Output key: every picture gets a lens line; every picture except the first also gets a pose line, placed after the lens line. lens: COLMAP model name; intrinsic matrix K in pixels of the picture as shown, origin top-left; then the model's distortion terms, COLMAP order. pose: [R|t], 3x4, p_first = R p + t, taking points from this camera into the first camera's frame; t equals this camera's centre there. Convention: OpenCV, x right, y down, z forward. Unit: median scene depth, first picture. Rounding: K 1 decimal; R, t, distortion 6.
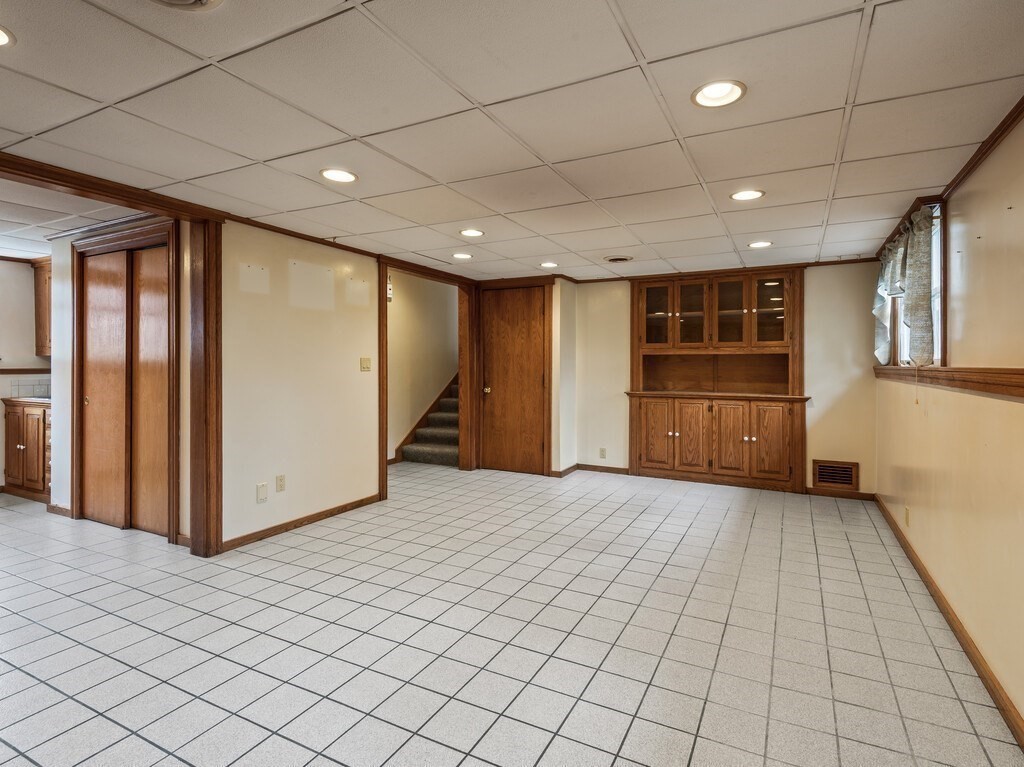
lens RADIAL K [[528.9, 0, 511.3], [0, 528.9, 366.3], [0, 0, 1]] dist [0.015979, -0.000840]
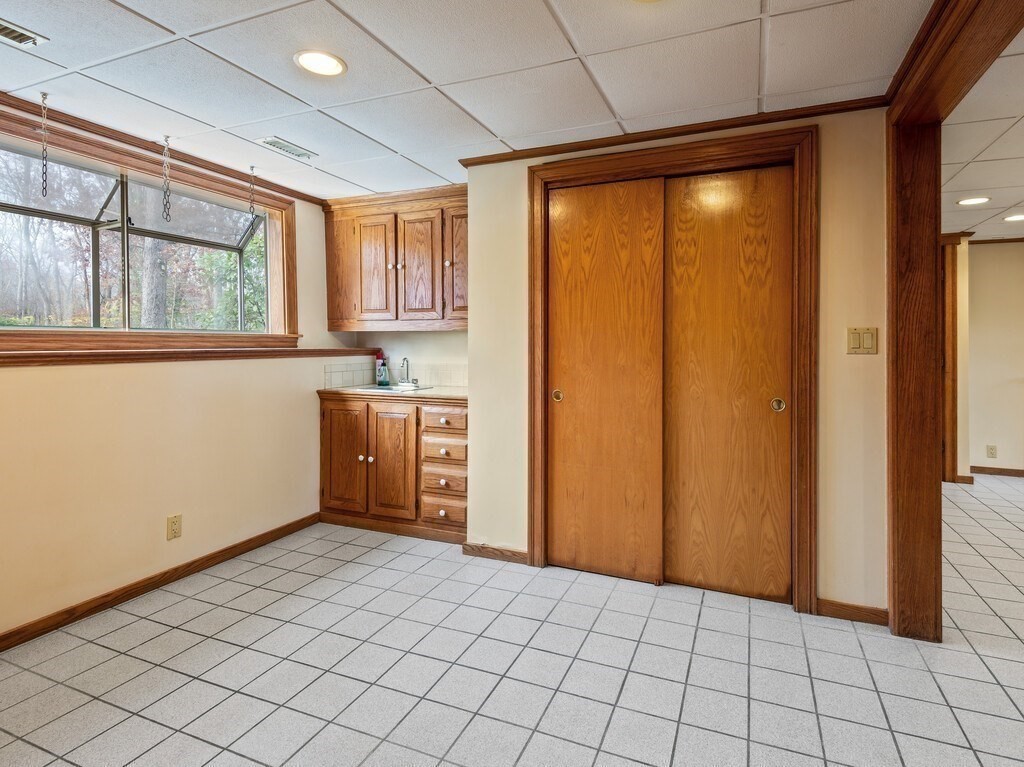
lens RADIAL K [[545.3, 0, 518.3], [0, 545.3, 338.6], [0, 0, 1]] dist [0.019408, -0.001588]
pose [[0.996230, 0.001531, 0.086740, -0.791336], [-0.000435, 0.999920, -0.012653, -0.000347], [-0.086753, 0.012568, 0.996151, 0.258655]]
